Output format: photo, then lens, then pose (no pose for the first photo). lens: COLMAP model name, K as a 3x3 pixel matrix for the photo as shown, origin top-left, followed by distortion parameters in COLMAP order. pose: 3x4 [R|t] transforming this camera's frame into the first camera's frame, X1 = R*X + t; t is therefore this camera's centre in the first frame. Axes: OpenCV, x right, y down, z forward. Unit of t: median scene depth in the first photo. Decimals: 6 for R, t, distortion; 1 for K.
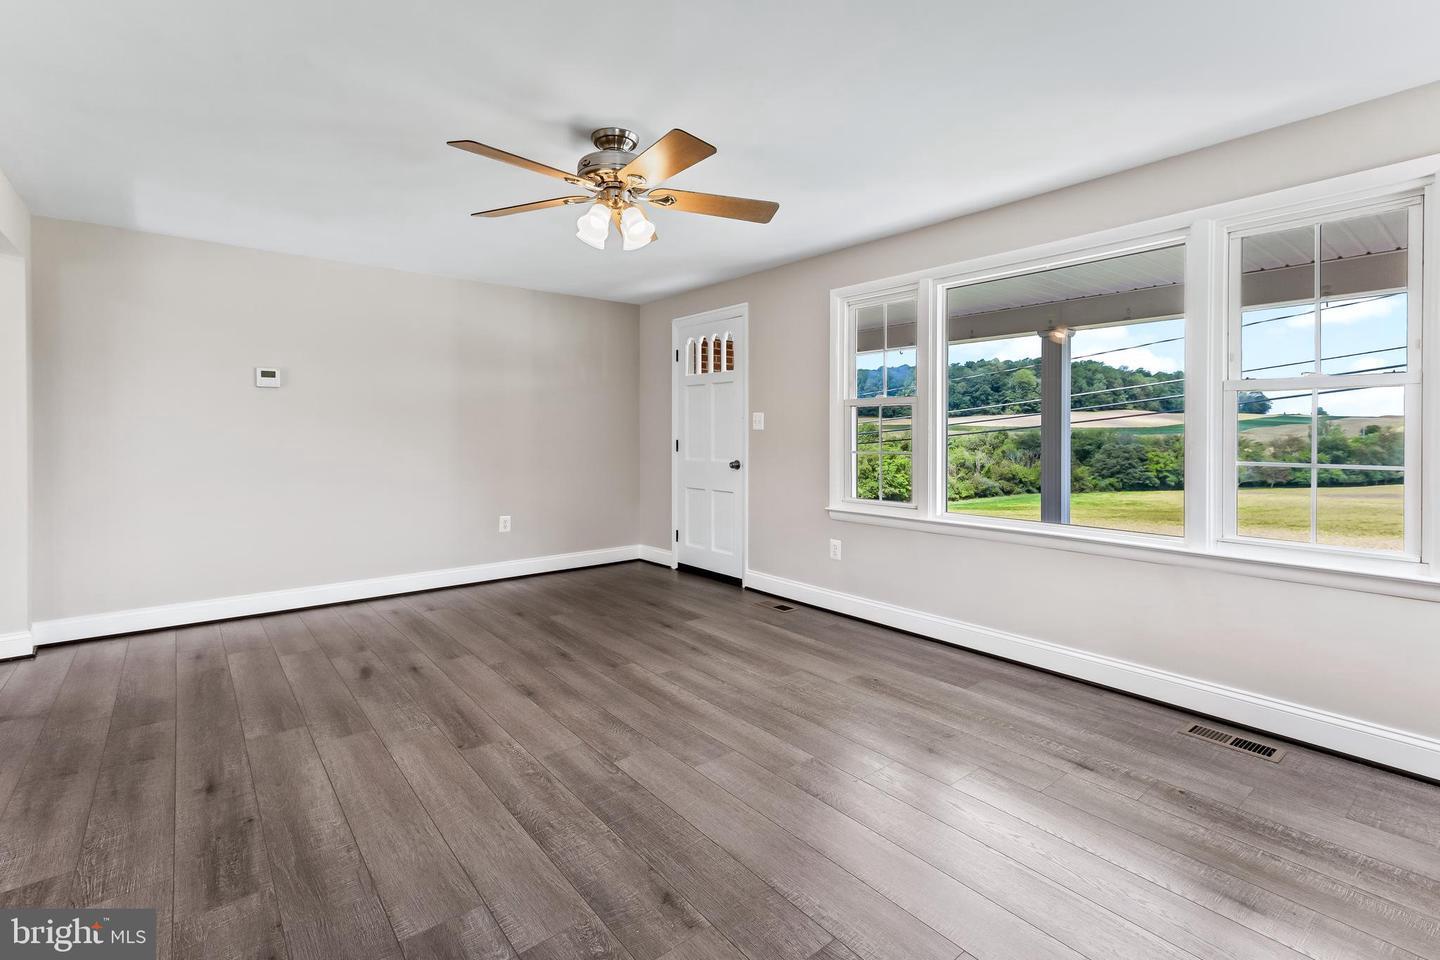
lens RADIAL K [[690.4, 0, 715.5], [0, 690.4, 455.7], [0, 0, 1]] dist [0.011910, -0.000493]
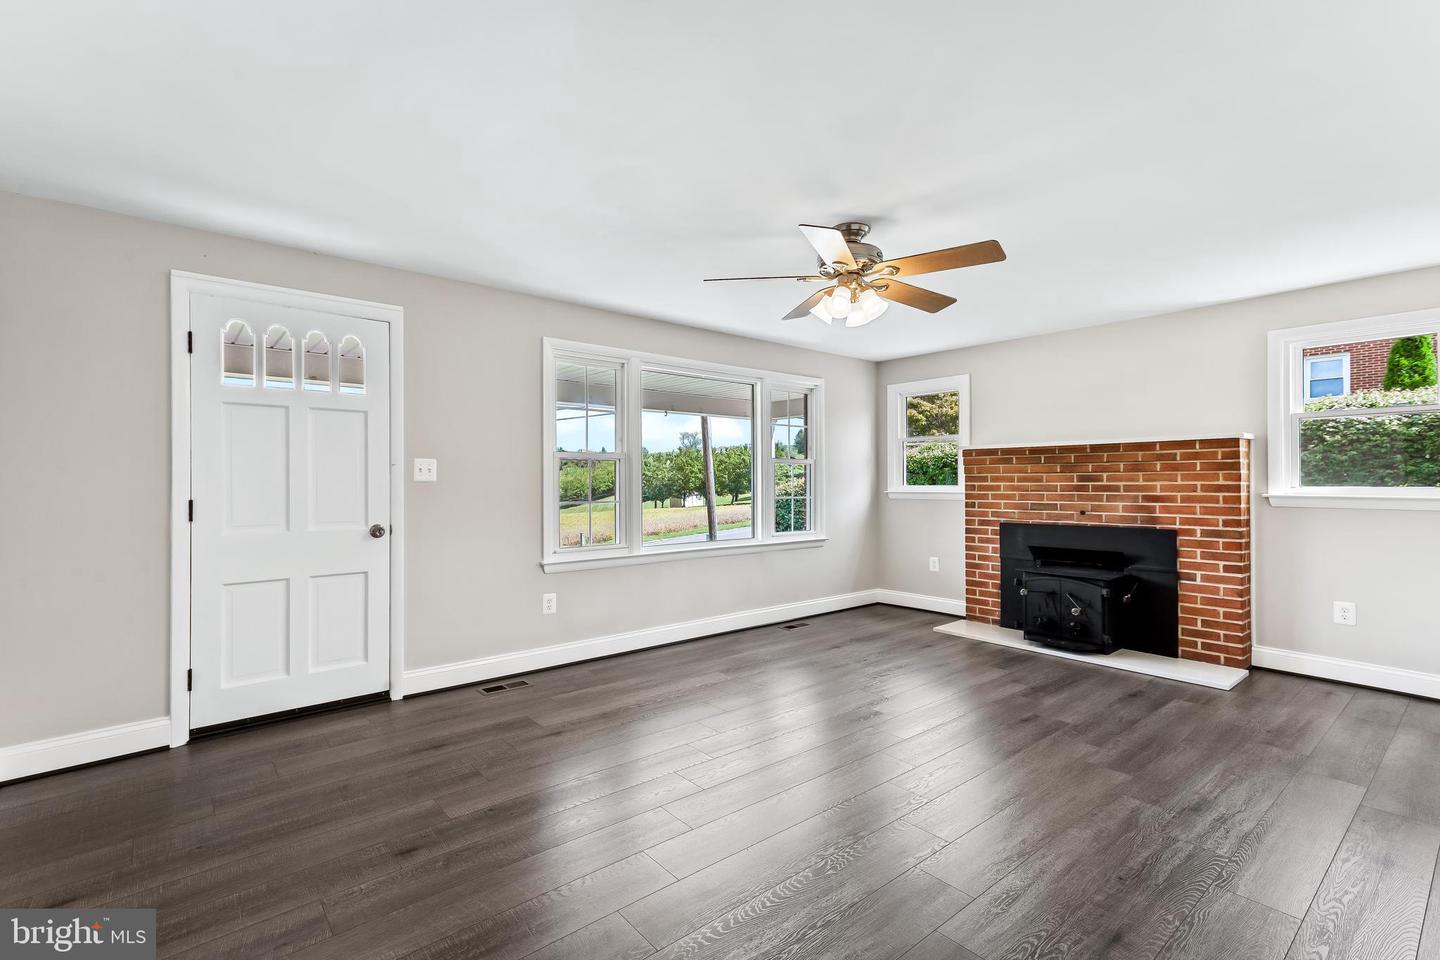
lens RADIAL K [[653.0, 0, 751.6], [0, 653.0, 479.5], [0, 0, 1]] dist [0.000671, 0.000023]
pose [[-0.076097, -0.002694, 0.997097, -1.008119], [0.033809, 0.999414, 0.005281, -0.045598], [-0.996527, 0.034112, -0.075961, 1.024169]]
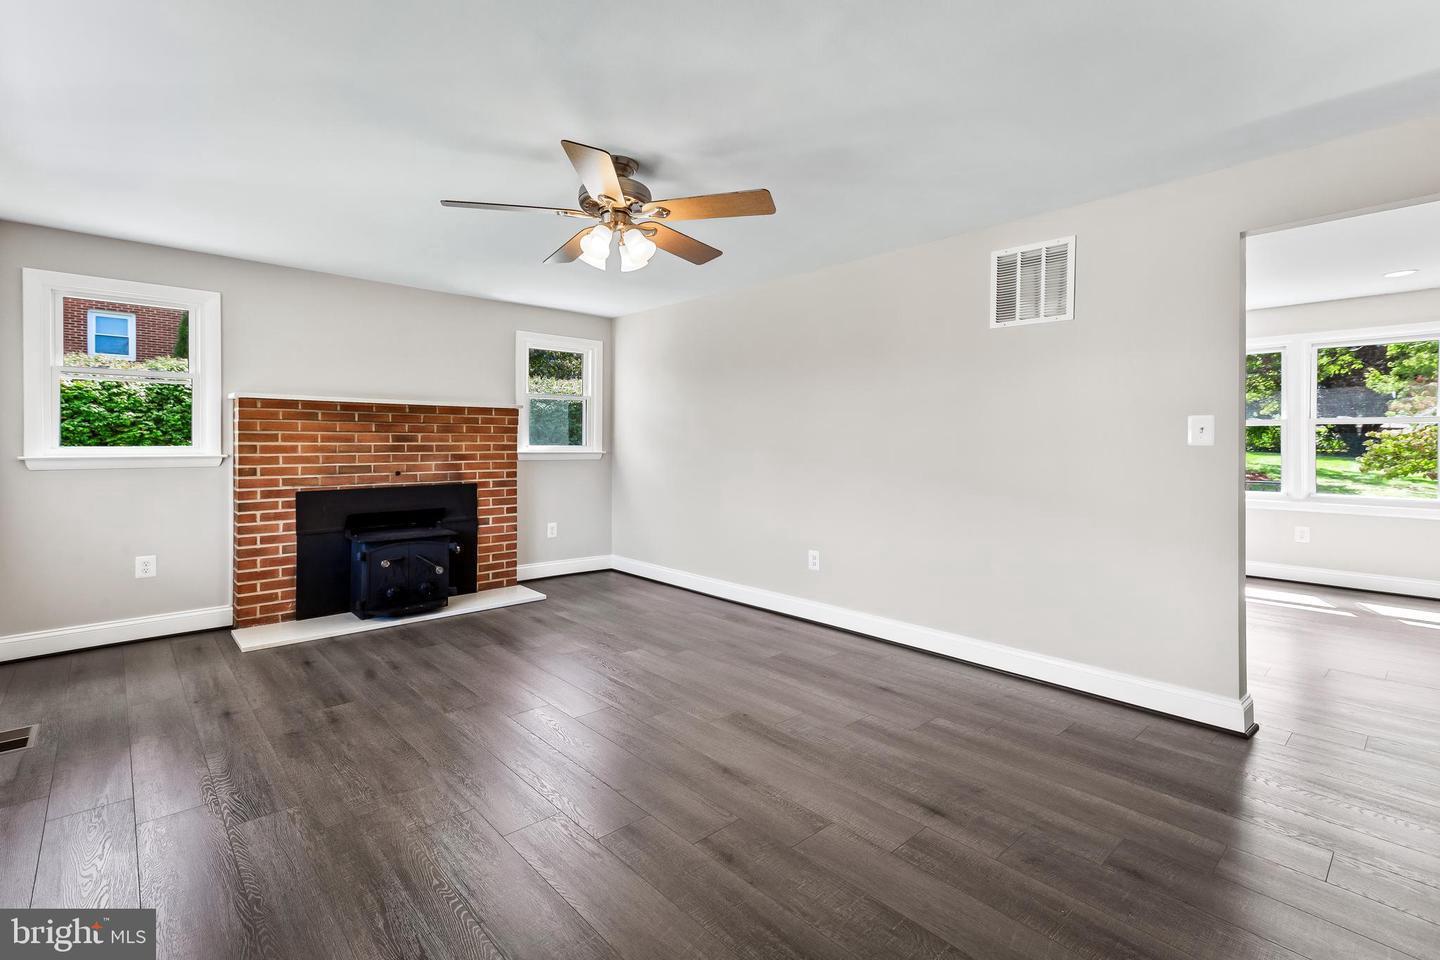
lens RADIAL K [[622.9, 0, 723.8], [0, 622.9, 443.3], [0, 0, 1]] dist [0.002157, 0.000127]
pose [[-0.995902, -0.010316, -0.089847, -0.183863], [-0.013416, 0.999333, 0.033975, -0.060642], [0.089437, 0.035041, -0.995376, 1.607384]]
